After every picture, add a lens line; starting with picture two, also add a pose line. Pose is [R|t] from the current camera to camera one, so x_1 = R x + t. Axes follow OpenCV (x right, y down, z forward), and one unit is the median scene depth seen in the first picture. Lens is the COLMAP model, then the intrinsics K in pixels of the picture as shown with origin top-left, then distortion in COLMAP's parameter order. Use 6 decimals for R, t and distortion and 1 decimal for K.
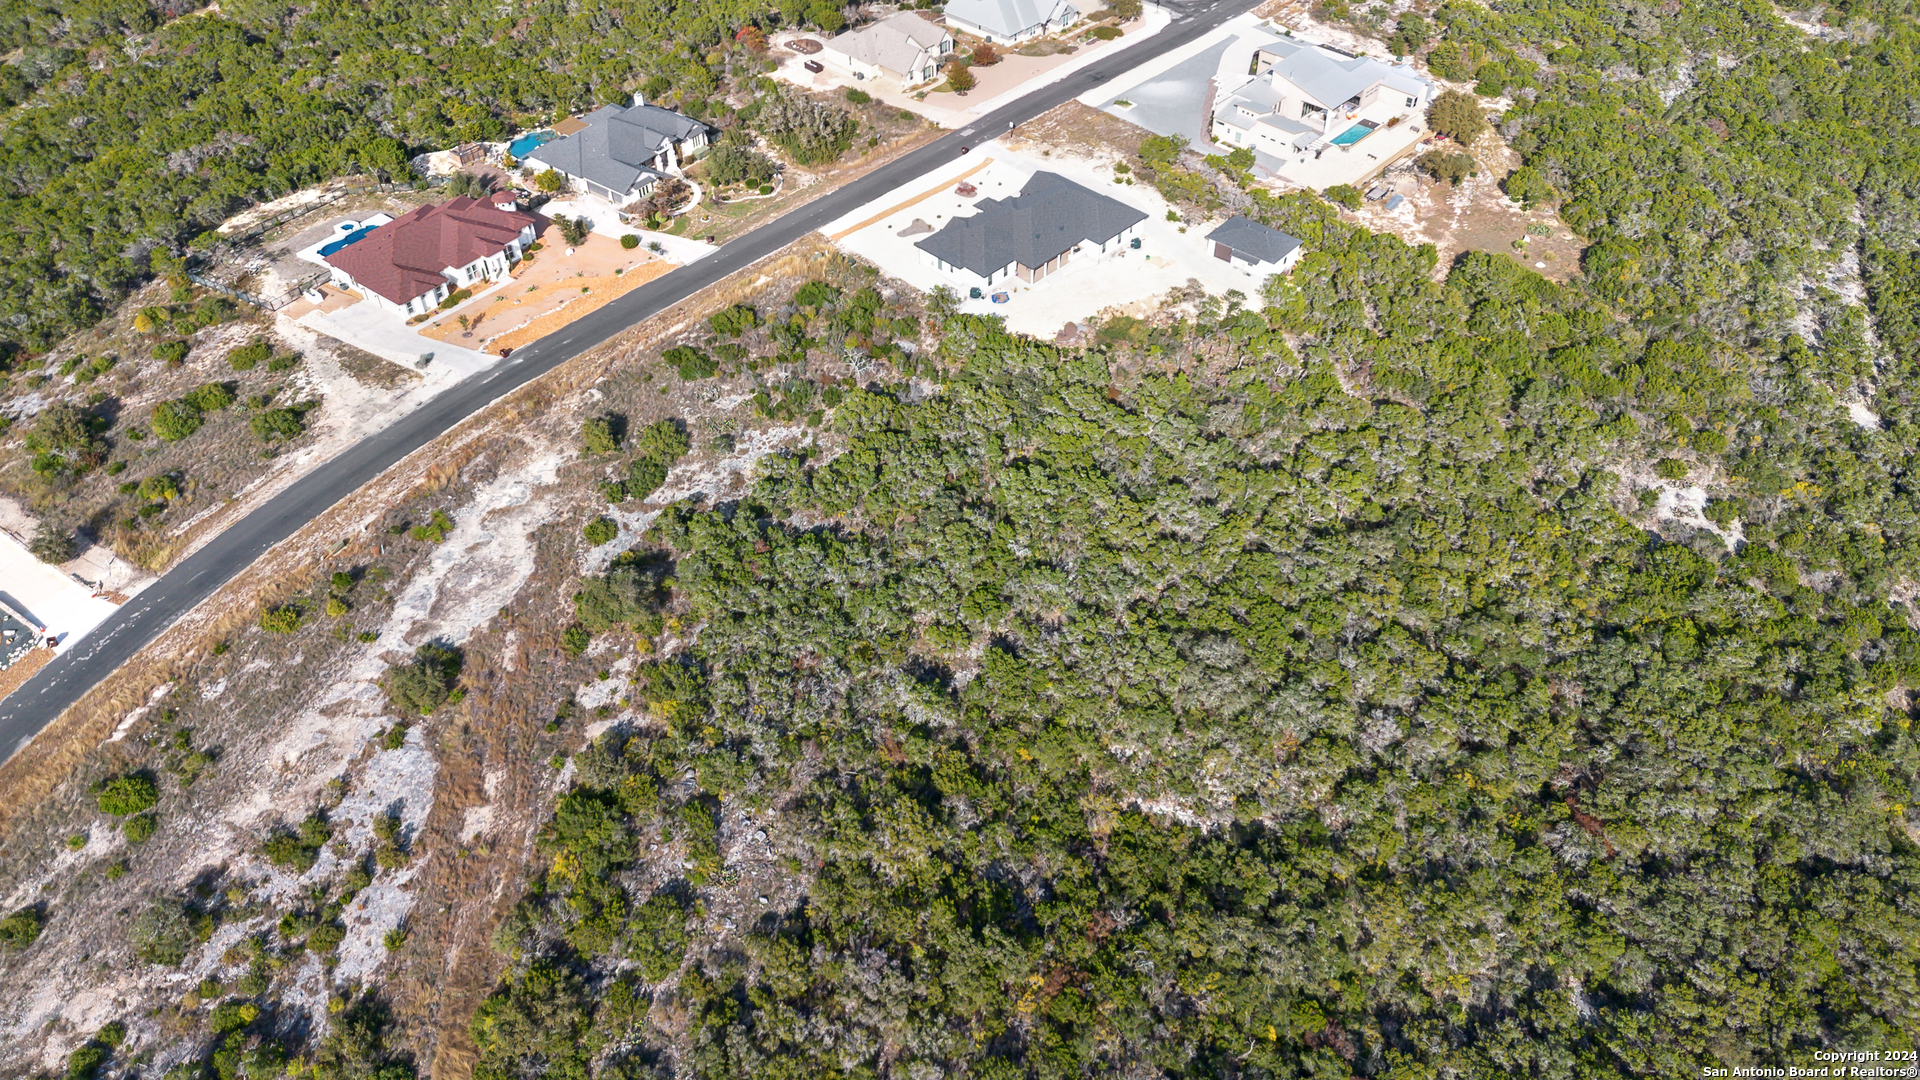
lens RADIAL K [[1389.4, 0, 970.8], [0, 1389.4, 535.3], [0, 0, 1]] dist [0.063818, -0.056472]
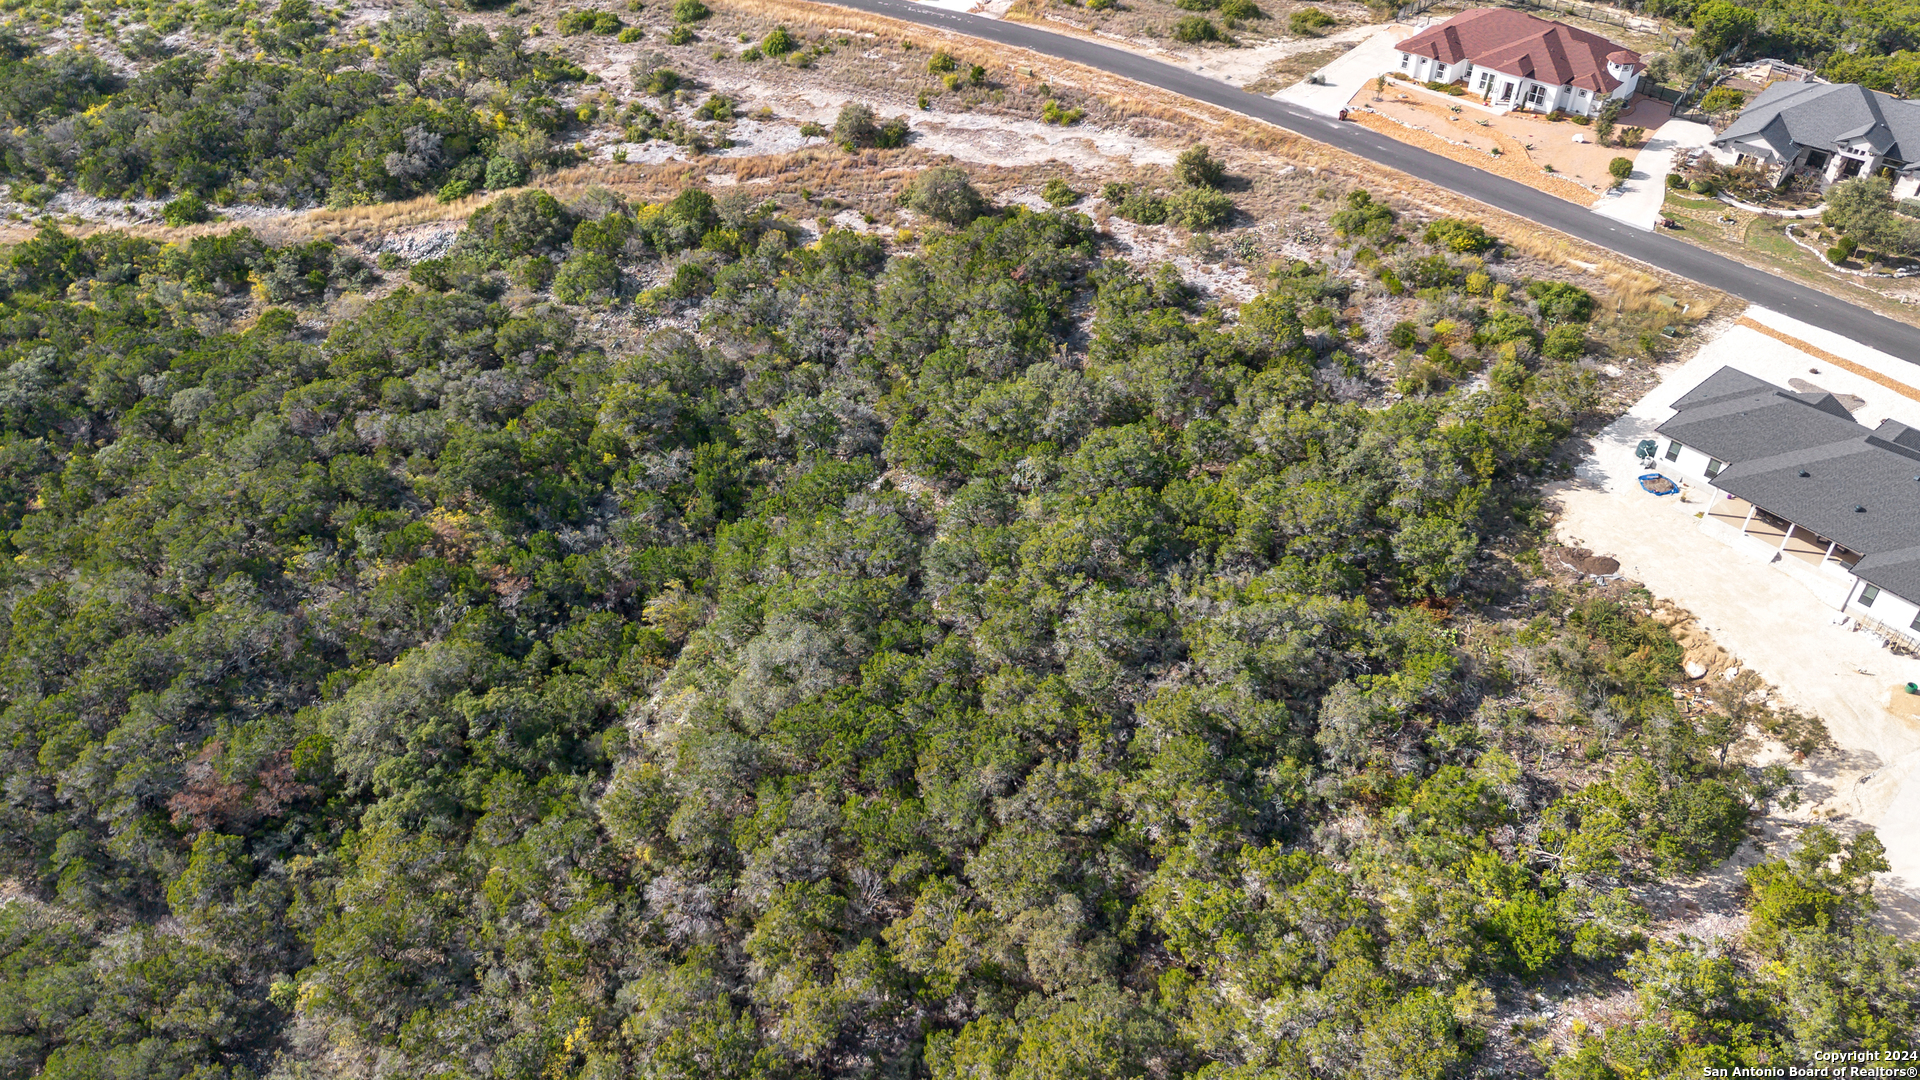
lens RADIAL K [[1389.4, 0, 970.8], [0, 1389.4, 535.3], [0, 0, 1]] dist [0.063818, -0.056472]
pose [[-0.082915, 0.637200, -0.766225, 0.600544], [-0.681022, 0.525099, 0.510373, -0.317201], [0.727554, 0.564133, 0.390408, 0.708839]]
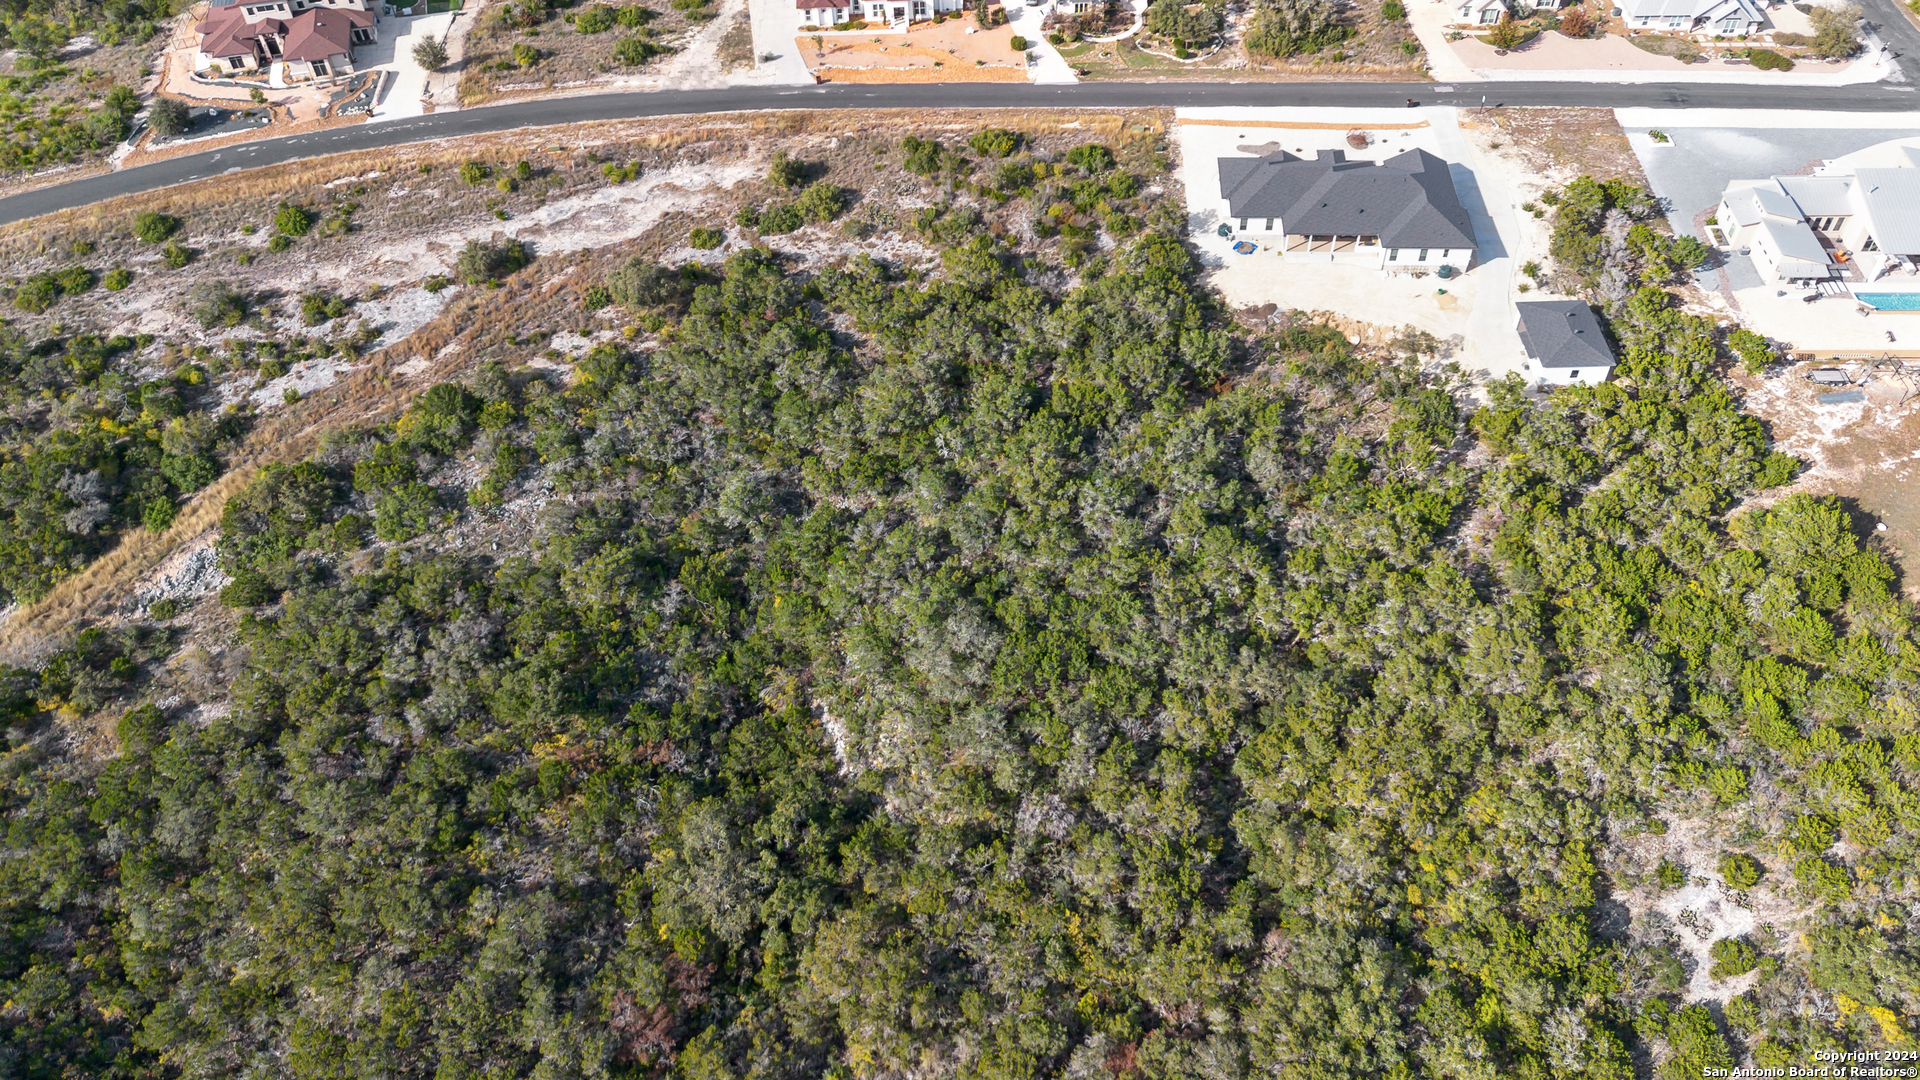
lens RADIAL K [[1422.5, 0, 971.6], [0, 1422.5, 538.8], [0, 0, 1]] dist [0.072321, -0.082692]
pose [[0.656093, 0.544835, -0.522203, 0.584790], [-0.501041, 0.831920, 0.238470, -0.177936], [0.564358, 0.105186, 0.818802, 0.214688]]
